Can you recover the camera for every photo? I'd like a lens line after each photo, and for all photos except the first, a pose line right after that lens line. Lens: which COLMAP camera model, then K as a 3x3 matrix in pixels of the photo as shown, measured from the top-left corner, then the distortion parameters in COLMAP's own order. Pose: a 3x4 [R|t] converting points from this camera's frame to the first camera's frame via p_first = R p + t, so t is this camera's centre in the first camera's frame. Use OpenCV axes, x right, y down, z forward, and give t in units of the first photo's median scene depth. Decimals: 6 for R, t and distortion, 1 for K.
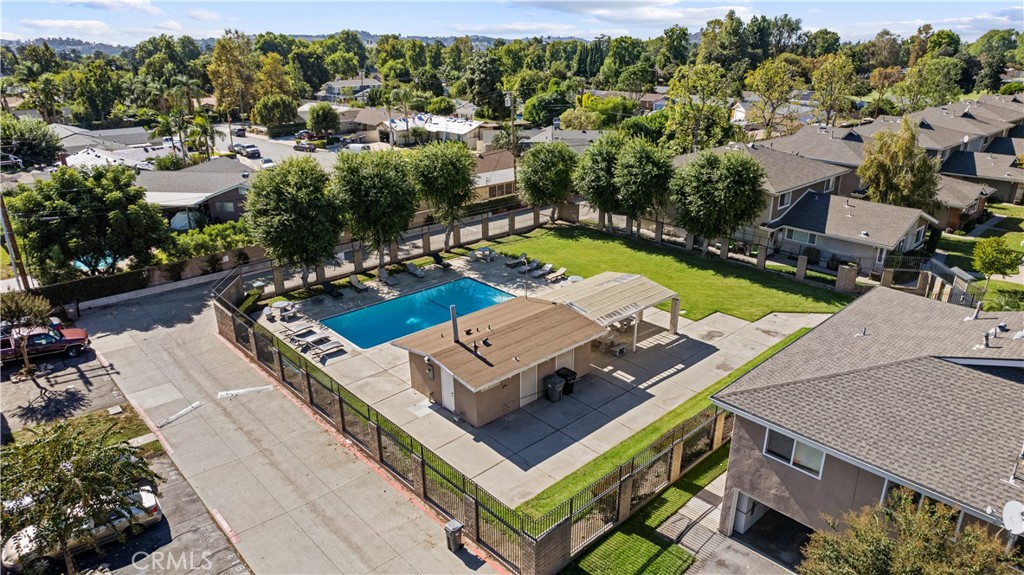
lens RADIAL K [[647.9, 0, 514.4], [0, 647.9, 291.3], [0, 0, 1]] dist [-0.002739, -0.000094]
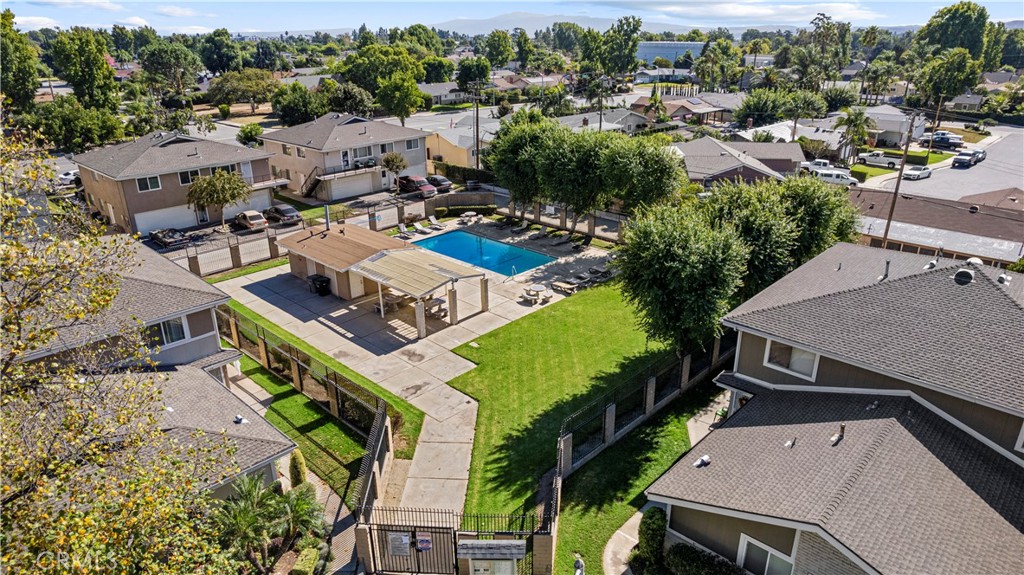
lens RADIAL K [[647.9, 0, 513.8], [0, 647.9, 287.0], [0, 0, 1]] dist [-0.002739, -0.000094]
pose [[0.066944, 0.383111, -0.921273, 1.176175], [-0.346554, 0.874787, 0.338597, -0.403569], [0.935638, 0.296604, 0.191330, 0.937066]]
